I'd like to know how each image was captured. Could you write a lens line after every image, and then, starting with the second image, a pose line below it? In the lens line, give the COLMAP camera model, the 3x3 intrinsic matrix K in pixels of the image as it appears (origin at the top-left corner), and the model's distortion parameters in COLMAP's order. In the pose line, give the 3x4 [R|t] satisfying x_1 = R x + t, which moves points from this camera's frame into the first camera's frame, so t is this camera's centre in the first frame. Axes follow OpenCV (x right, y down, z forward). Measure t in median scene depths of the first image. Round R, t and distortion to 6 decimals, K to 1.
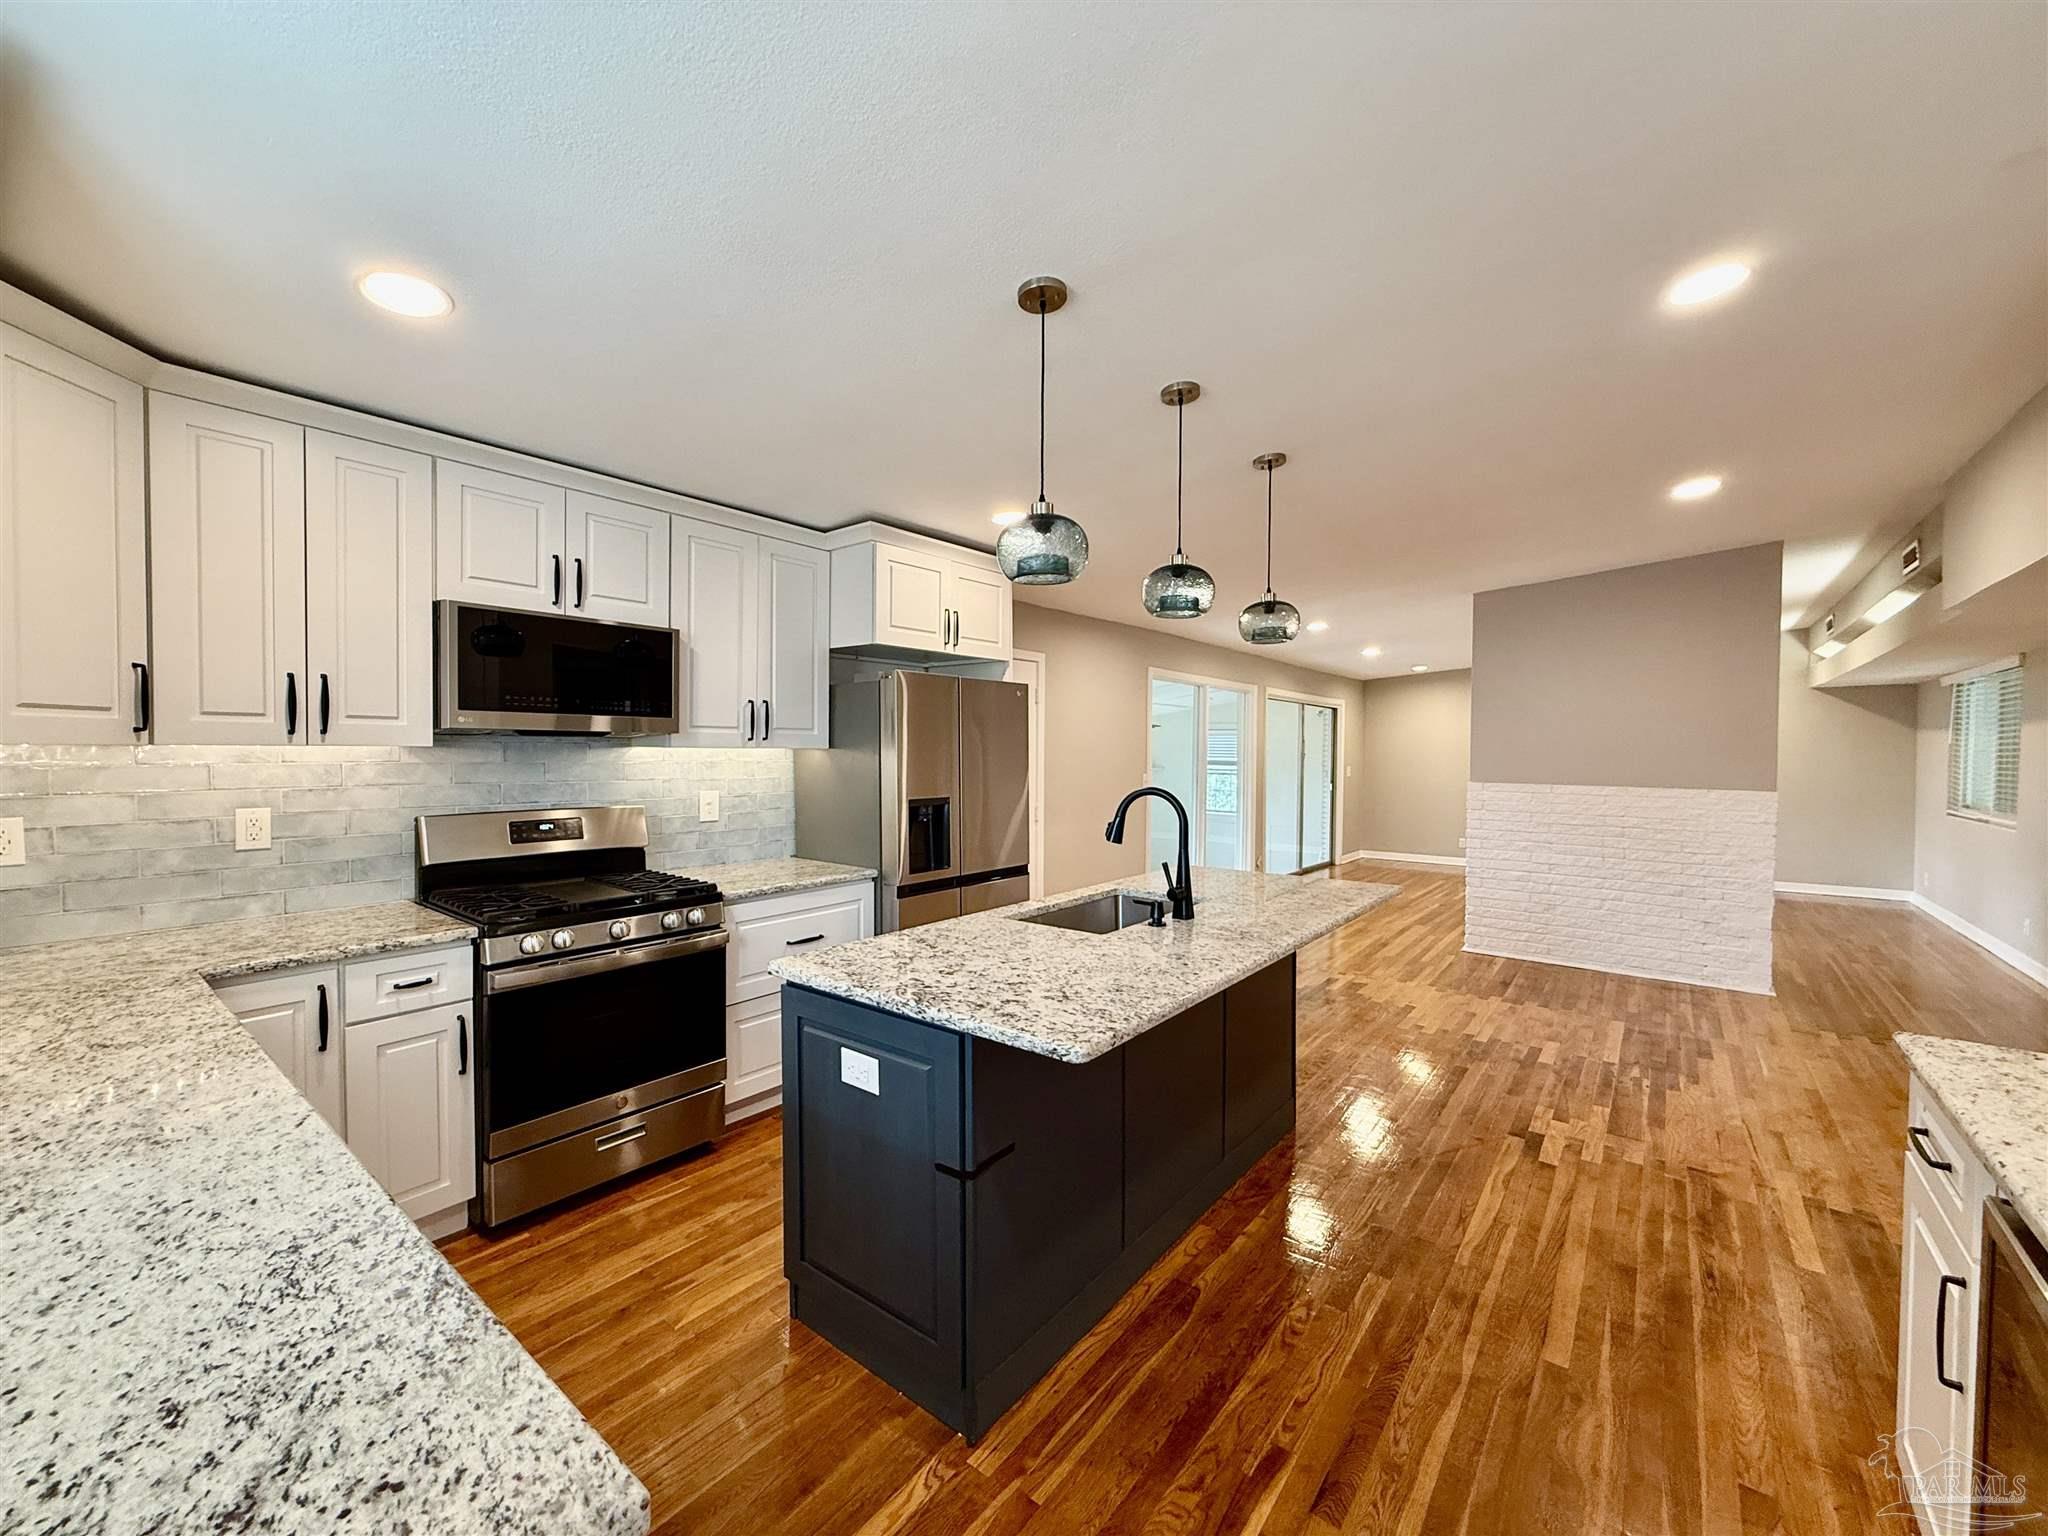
lens RADIAL K [[818.8, 0, 1024.0], [0, 818.8, 768.0], [0, 0, 1]] dist [0.002402, 0.000191]
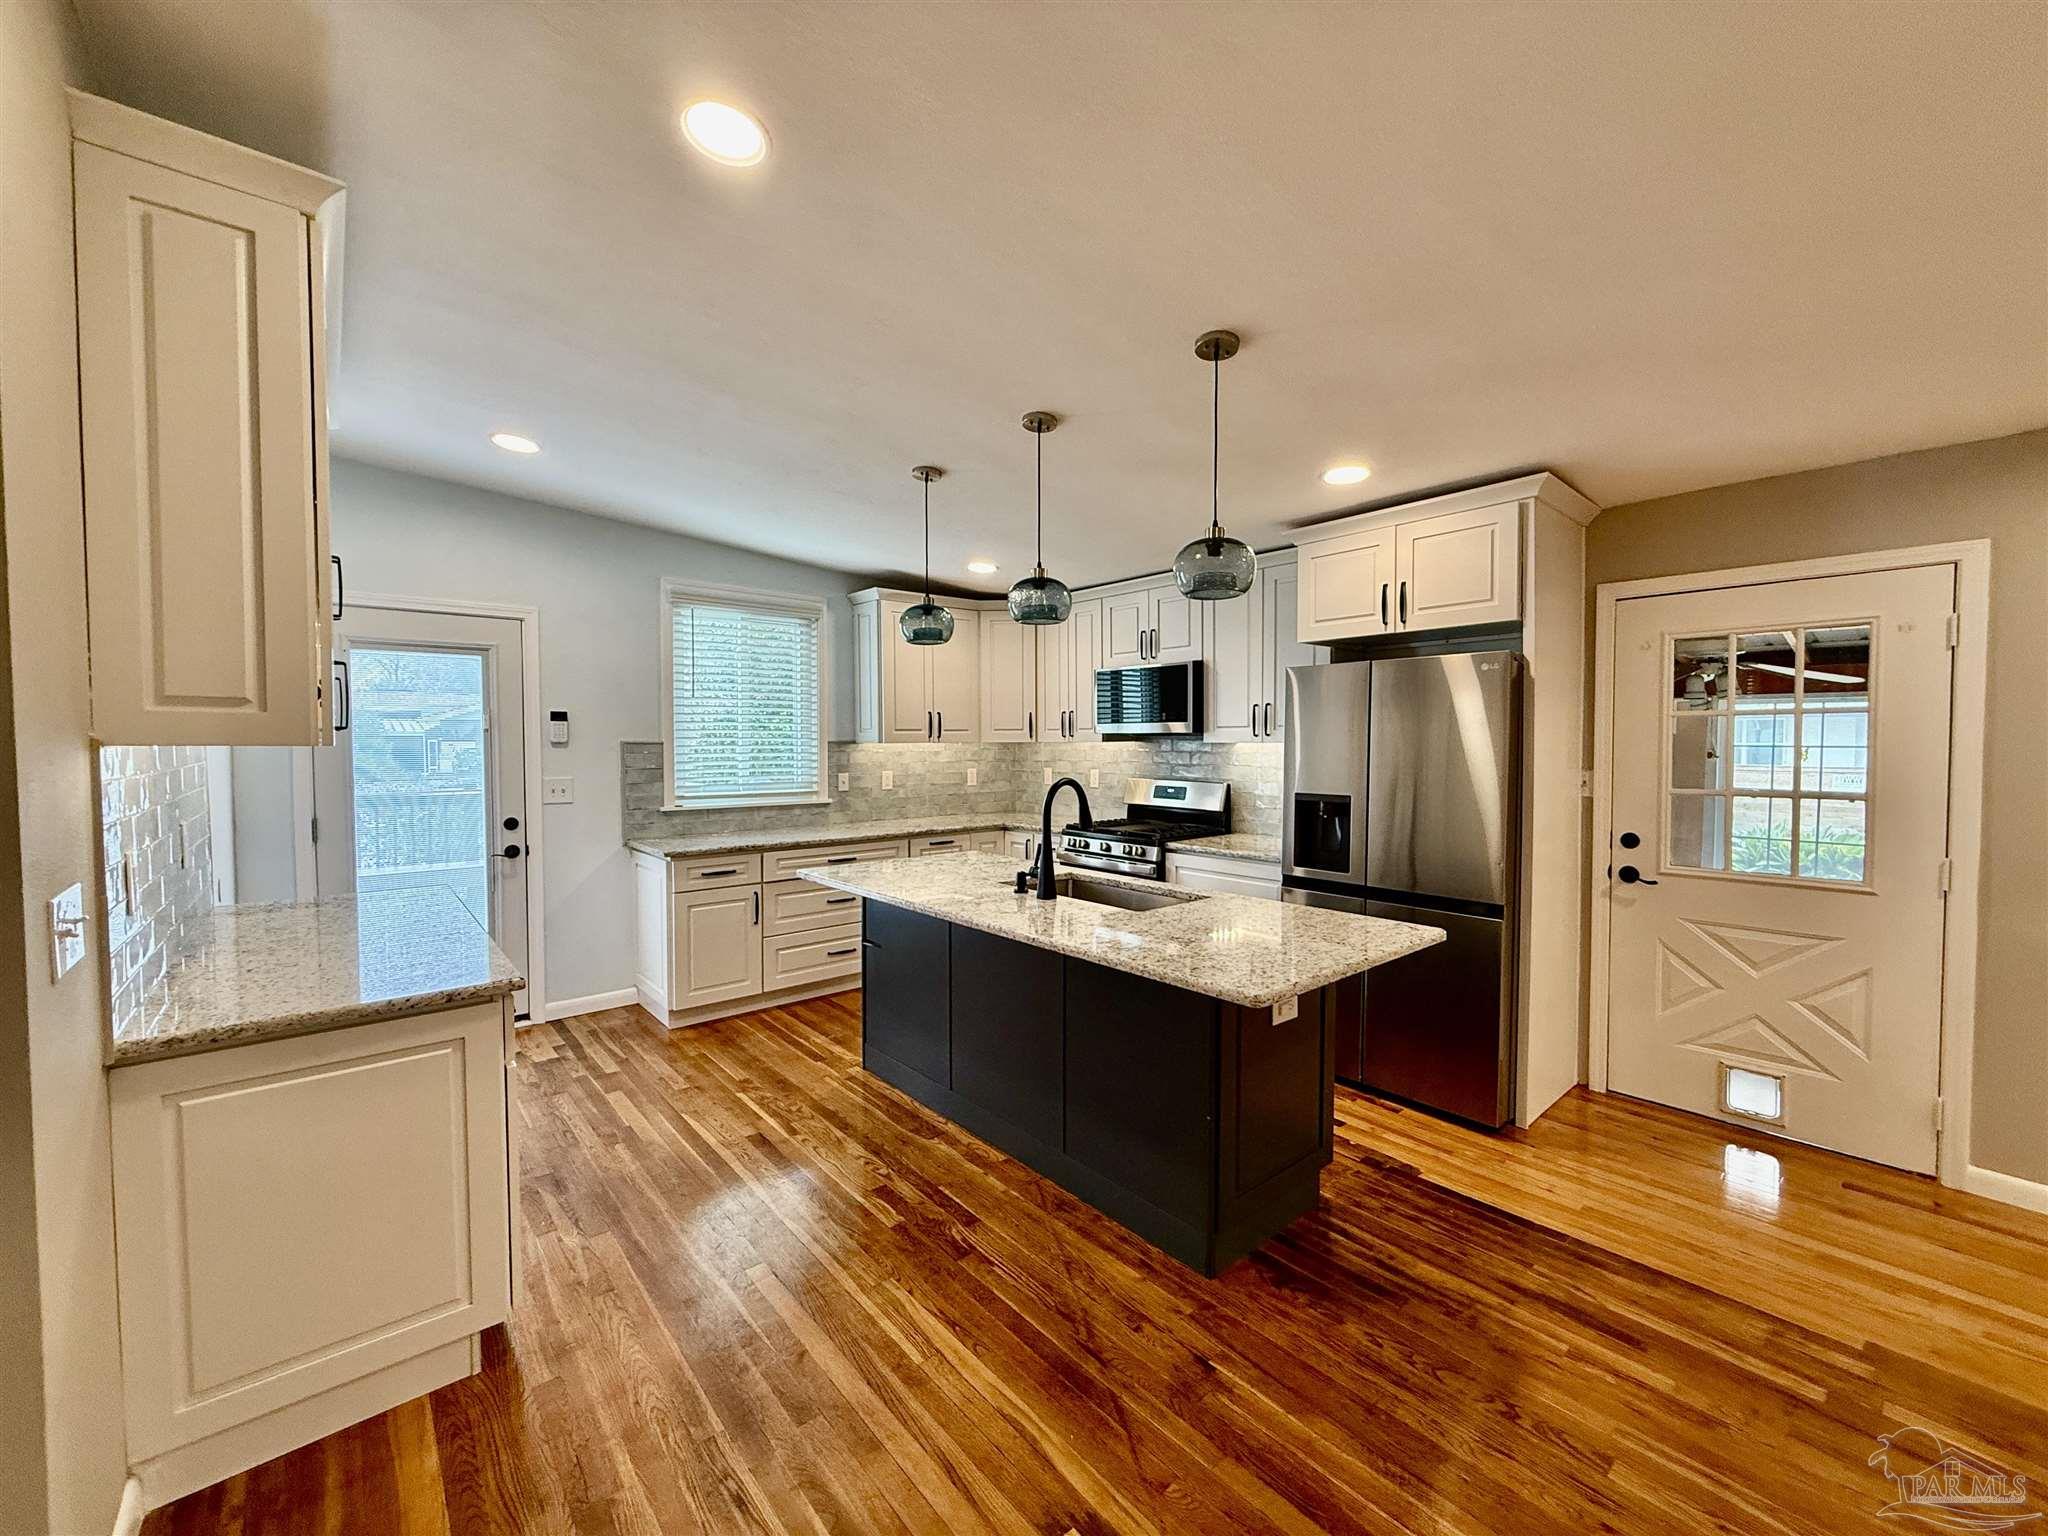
lens RADIAL K [[814.6, 0, 1020.9], [0, 814.6, 768.8], [0, 0, 1]] dist [0.000520, 0.000067]
pose [[-0.196785, 0.029873, -0.979992, 1.341481], [-0.020295, 0.999197, 0.034534, -0.027383], [0.980237, 0.026685, -0.196020, 1.254163]]
